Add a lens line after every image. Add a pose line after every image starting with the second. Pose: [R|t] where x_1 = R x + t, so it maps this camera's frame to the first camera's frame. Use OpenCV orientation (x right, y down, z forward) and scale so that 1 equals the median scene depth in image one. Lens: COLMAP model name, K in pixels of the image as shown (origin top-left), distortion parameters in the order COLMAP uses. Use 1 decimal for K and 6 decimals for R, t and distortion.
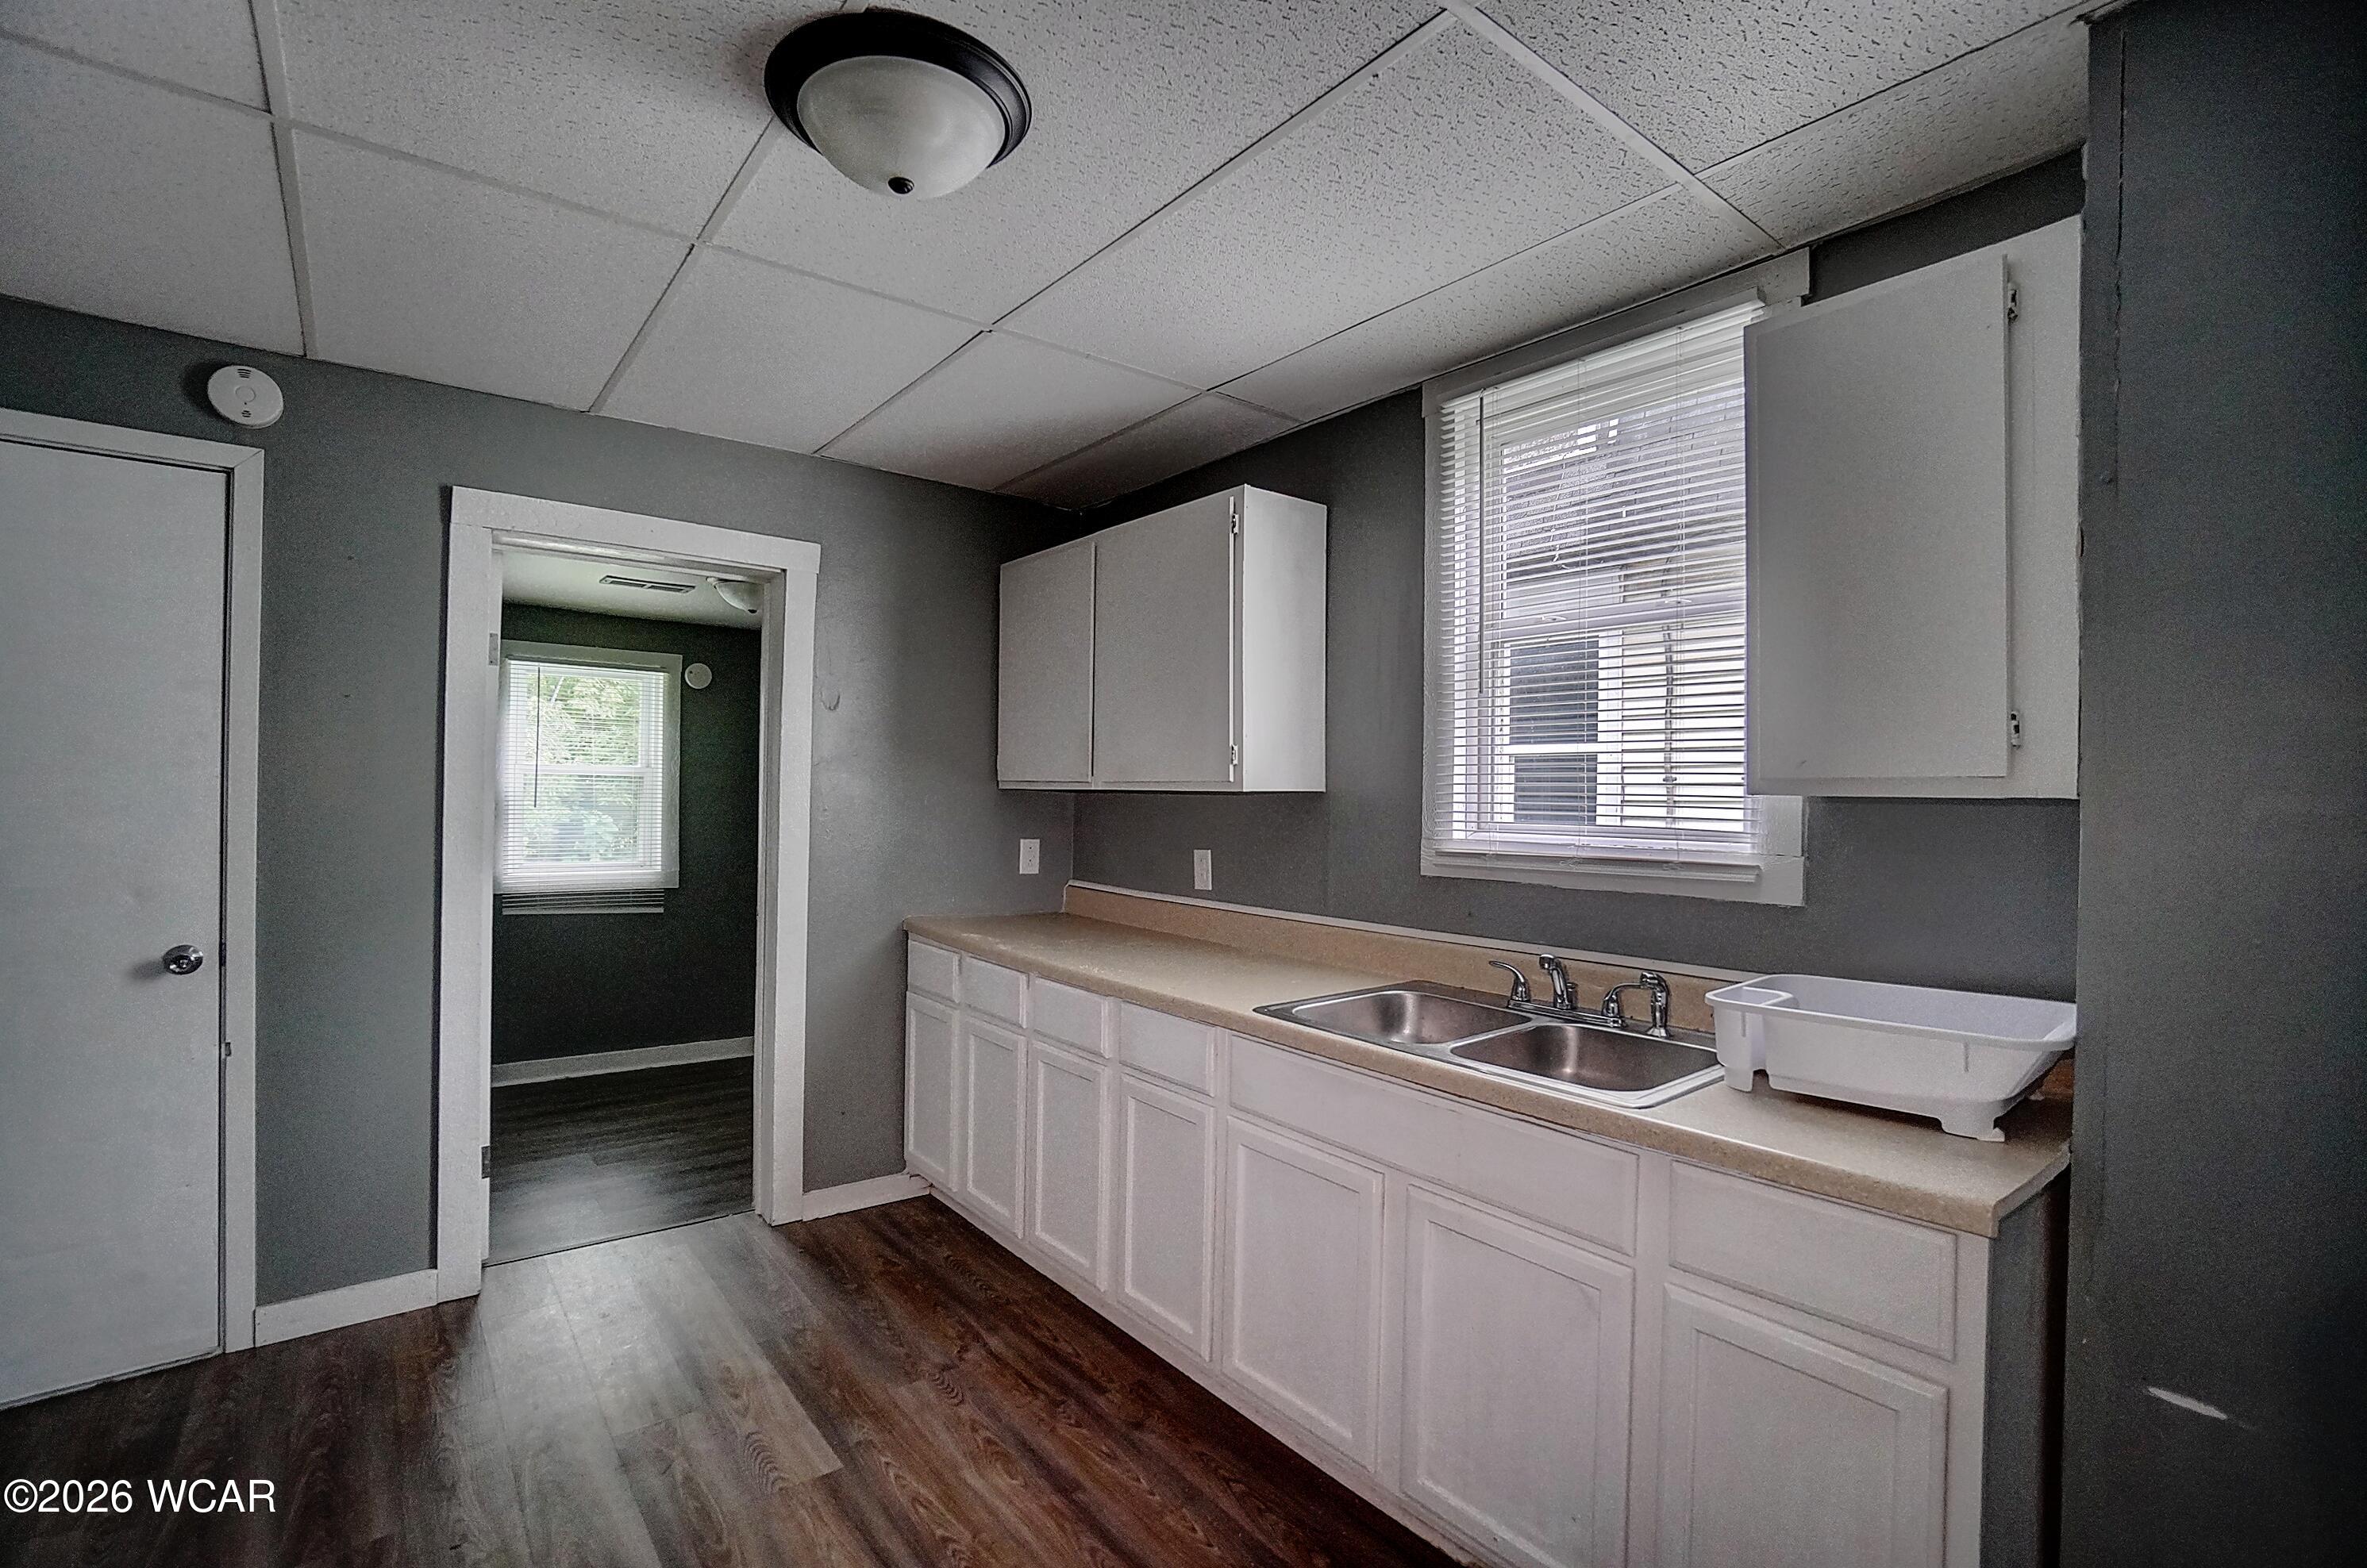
lens RADIAL K [[1045.1, 0, 1164.8], [0, 1045.1, 789.4], [0, 0, 1]] dist [-0.055923, 0.017231]
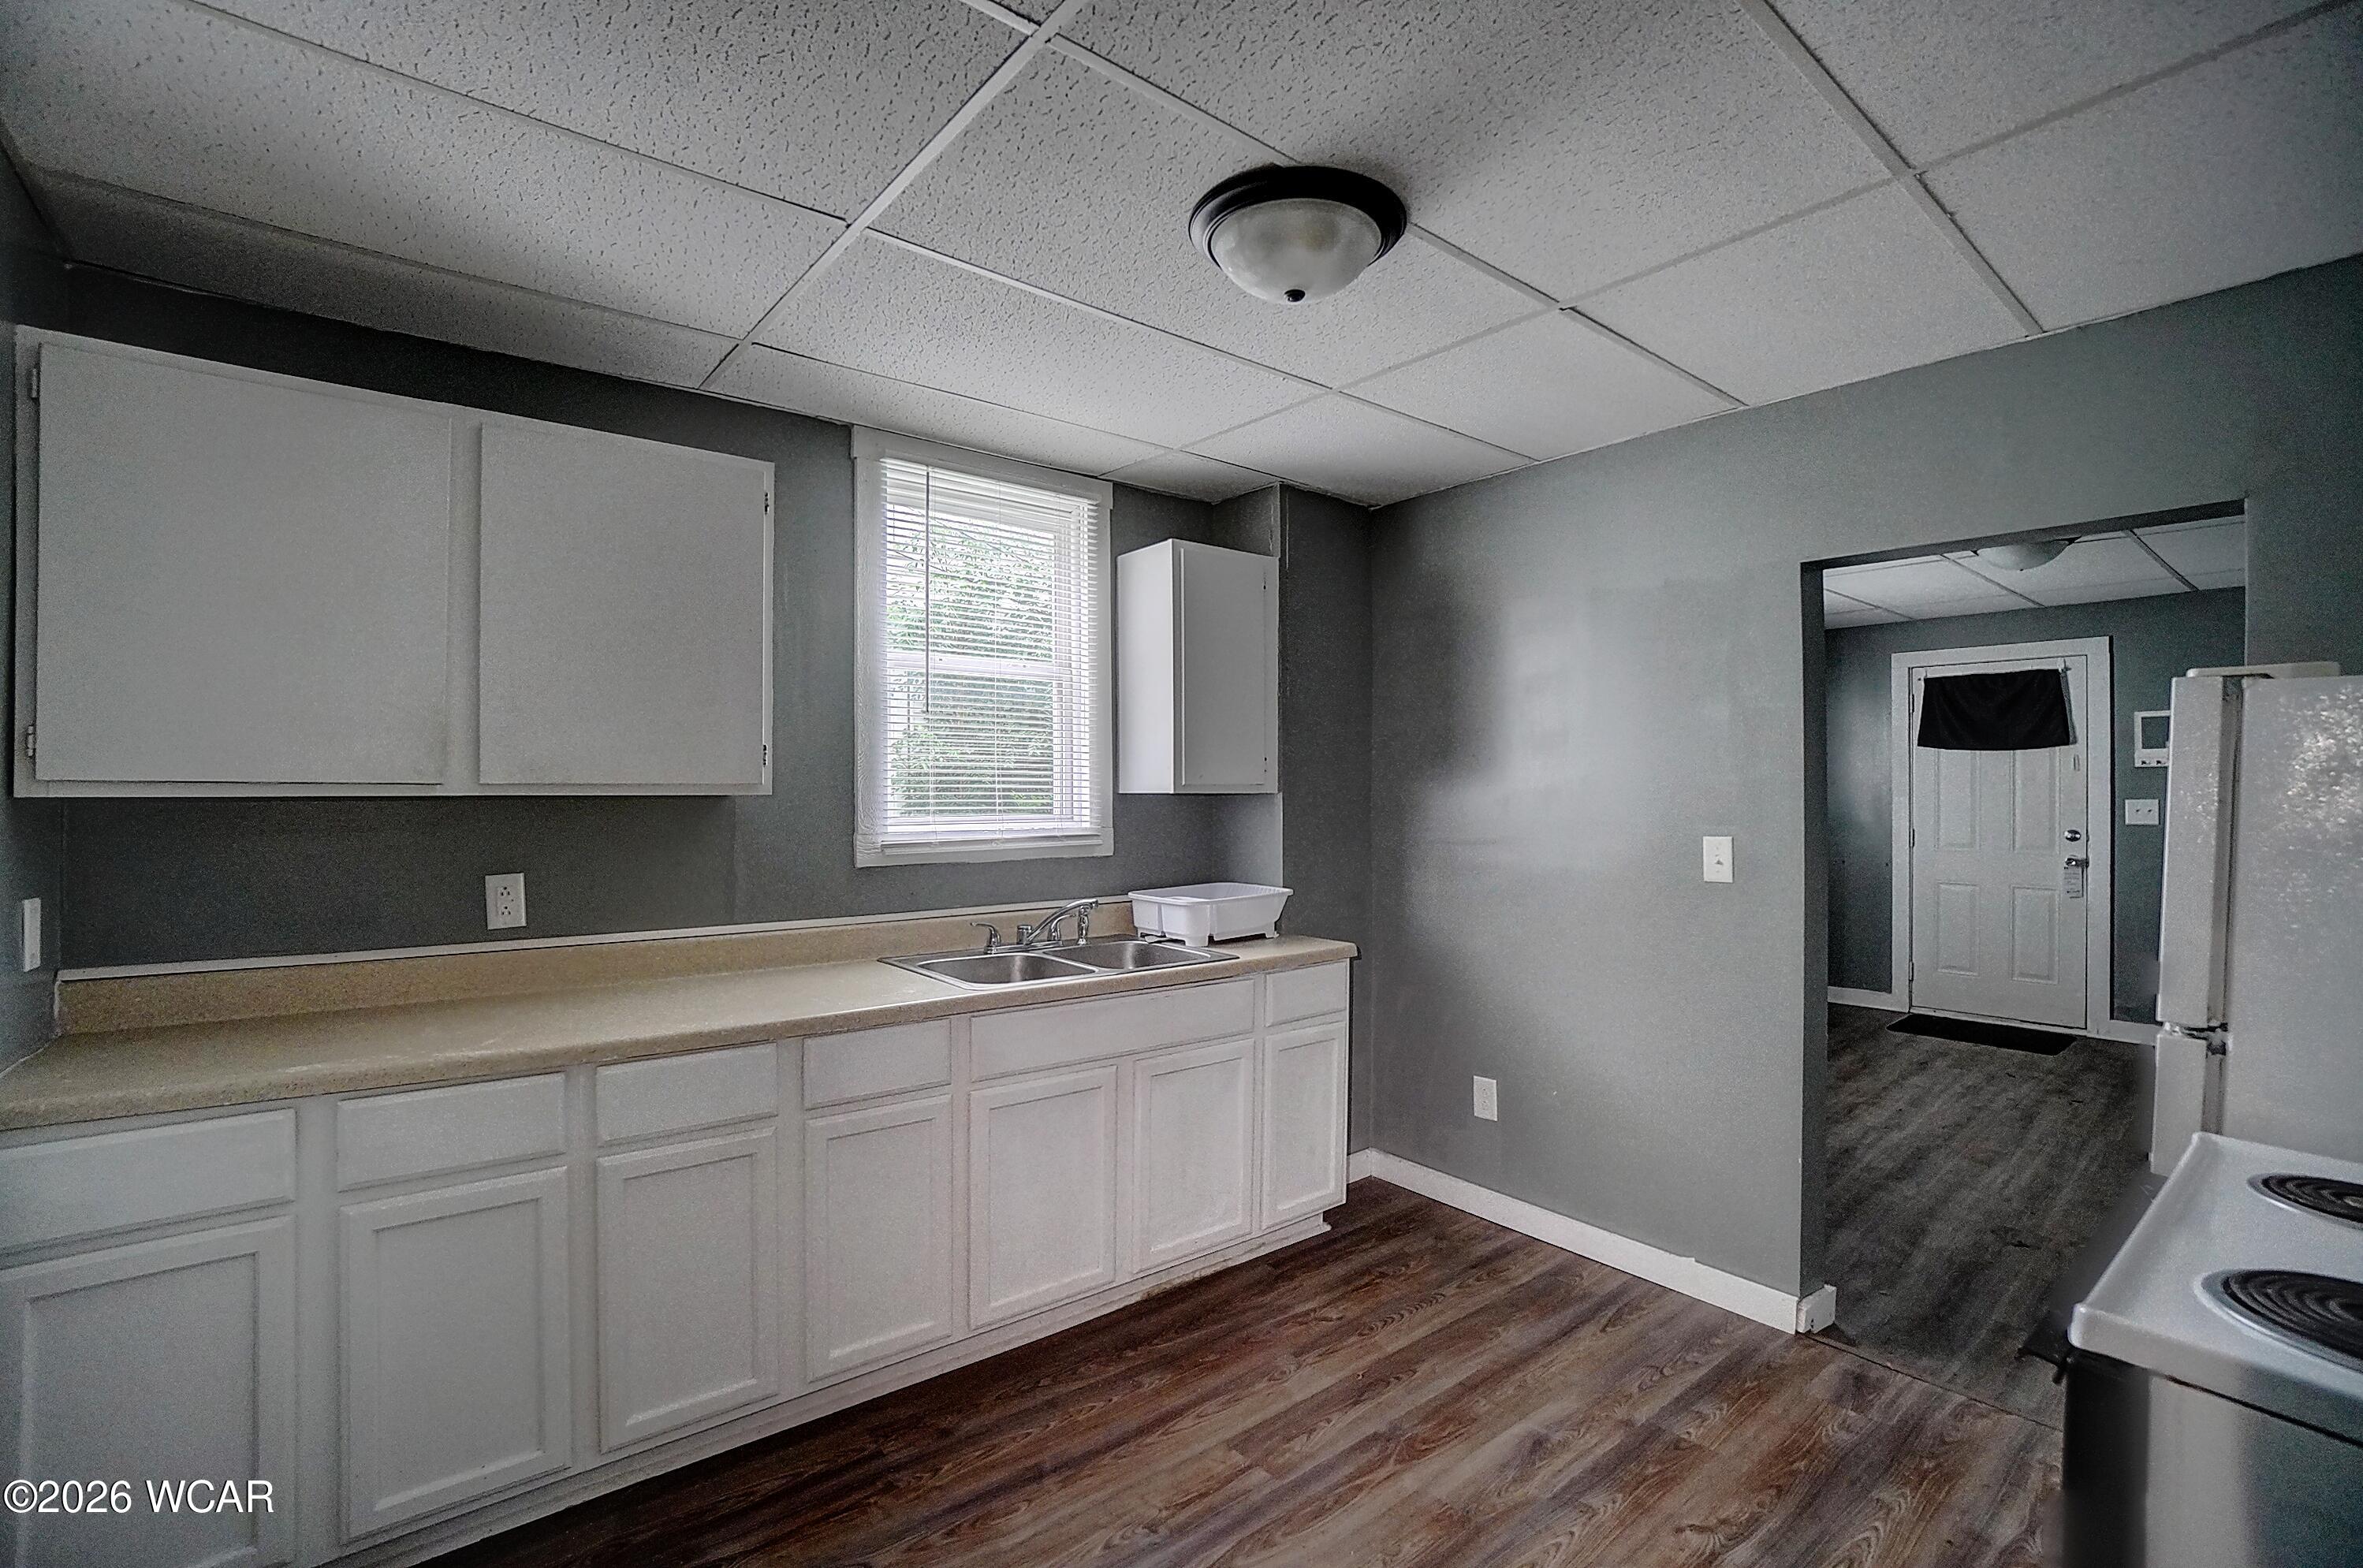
lens RADIAL K [[1043.5, 0, 1162.3], [0, 1043.5, 779.9], [0, 0, 1]] dist [-0.055923, 0.017231]
pose [[-0.012065, -0.002589, 0.999924, -0.971339], [-0.005074, 0.999984, 0.002528, -0.017534], [-0.999914, -0.005043, -0.012078, 0.765643]]
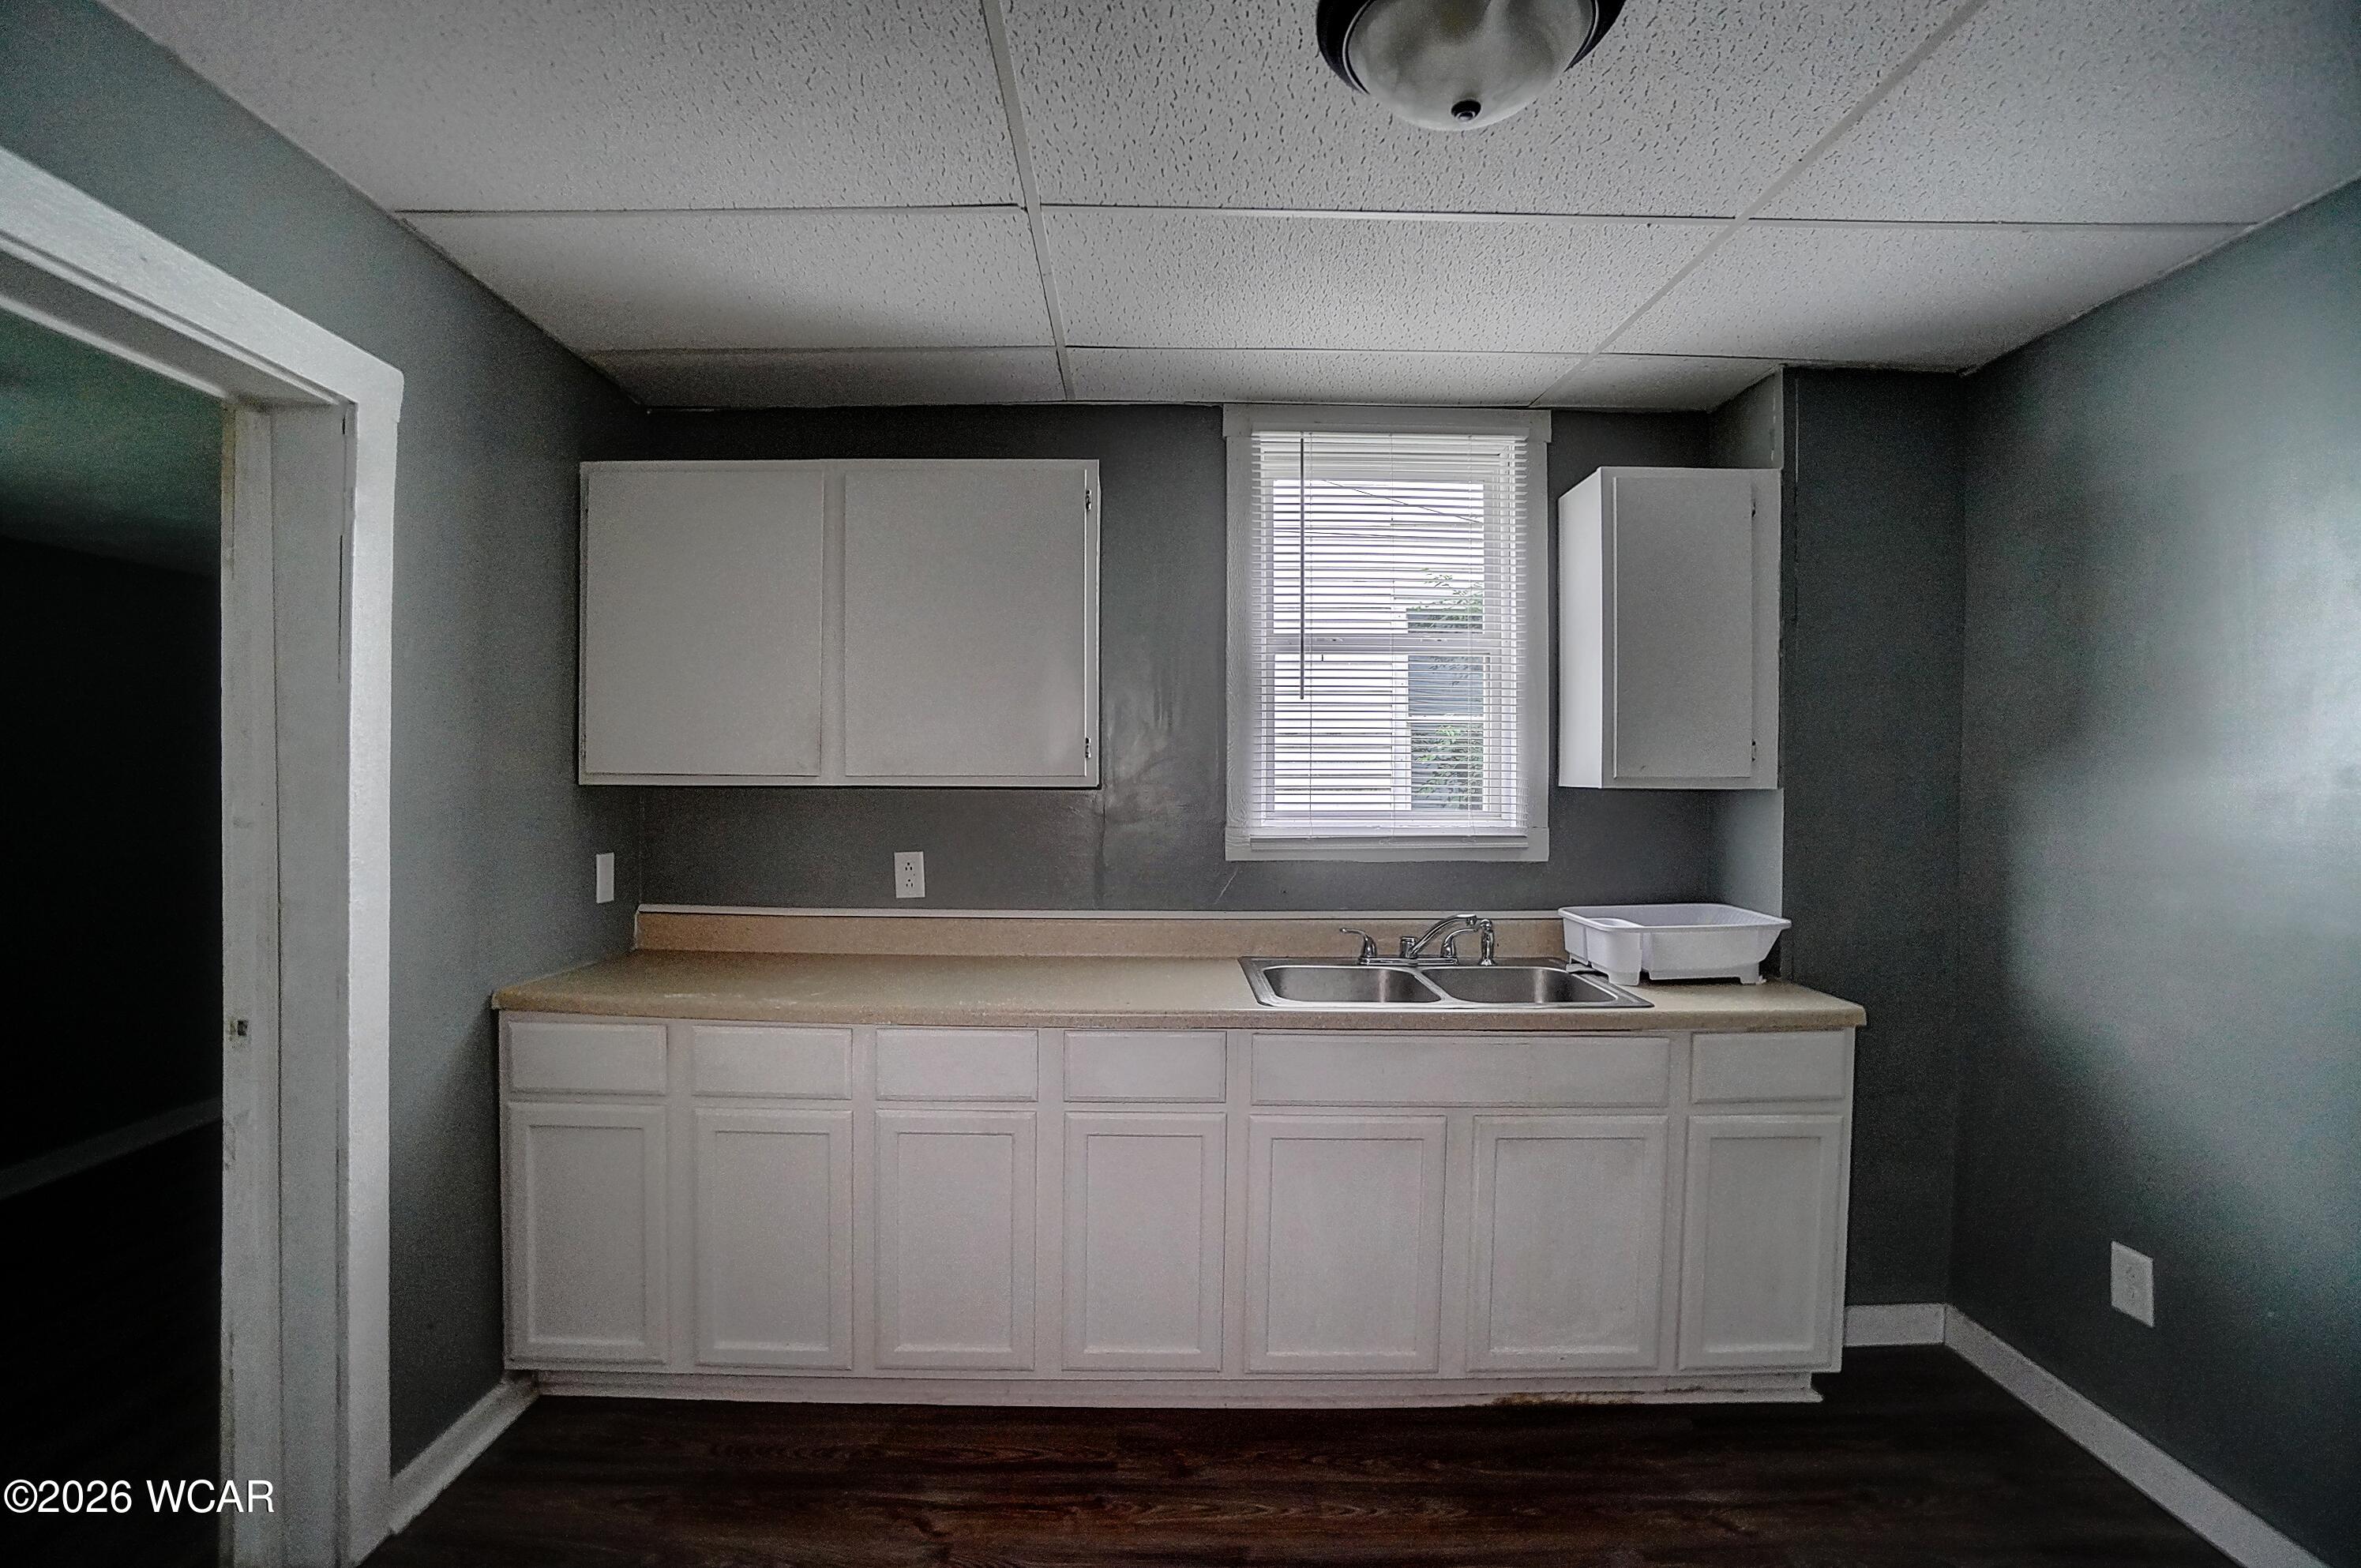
lens RADIAL K [[1042.6, 0, 1169.9], [0, 1042.6, 781.9], [0, 0, 1]] dist [-0.055923, 0.017231]
pose [[0.608001, -0.014422, 0.793805, -0.724663], [-0.001173, 0.999818, 0.019064, -0.023106], [-0.793936, -0.012522, 0.607873, 0.432942]]
